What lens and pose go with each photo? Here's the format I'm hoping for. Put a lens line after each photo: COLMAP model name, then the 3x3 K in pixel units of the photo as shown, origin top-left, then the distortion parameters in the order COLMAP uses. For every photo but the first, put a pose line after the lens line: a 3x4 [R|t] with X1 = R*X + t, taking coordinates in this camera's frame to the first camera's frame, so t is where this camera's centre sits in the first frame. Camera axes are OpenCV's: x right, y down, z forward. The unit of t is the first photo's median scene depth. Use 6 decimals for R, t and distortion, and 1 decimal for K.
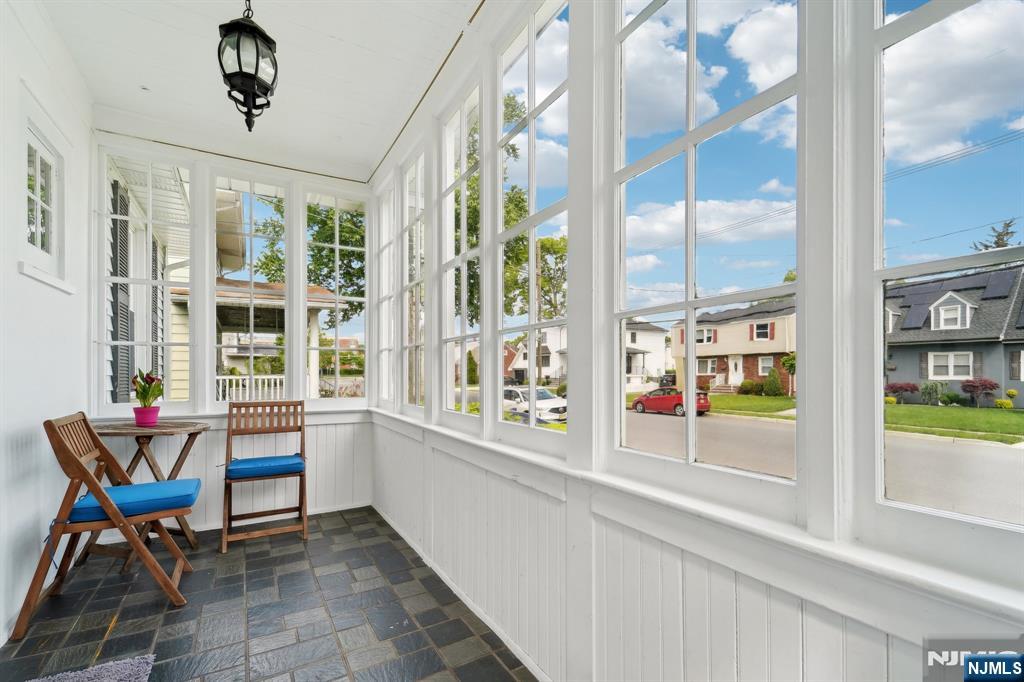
lens RADIAL K [[424.2, 0, 508.3], [0, 424.2, 347.1], [0, 0, 1]] dist [-0.000296, -0.000031]
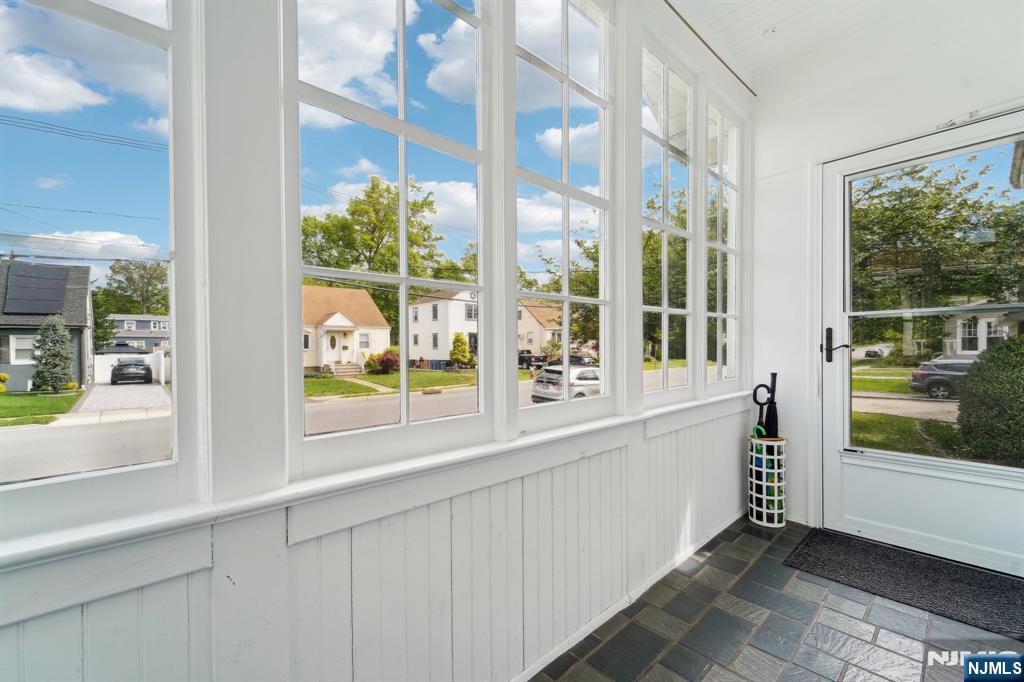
lens RADIAL K [[424.2, 0, 508.3], [0, 424.2, 347.1], [0, 0, 1]] dist [-0.000296, -0.000031]
pose [[-0.171986, -0.010141, 0.985047, -0.612504], [-0.025503, 0.999658, 0.005838, 0.051649], [-0.984769, -0.024117, -0.172185, 0.952022]]
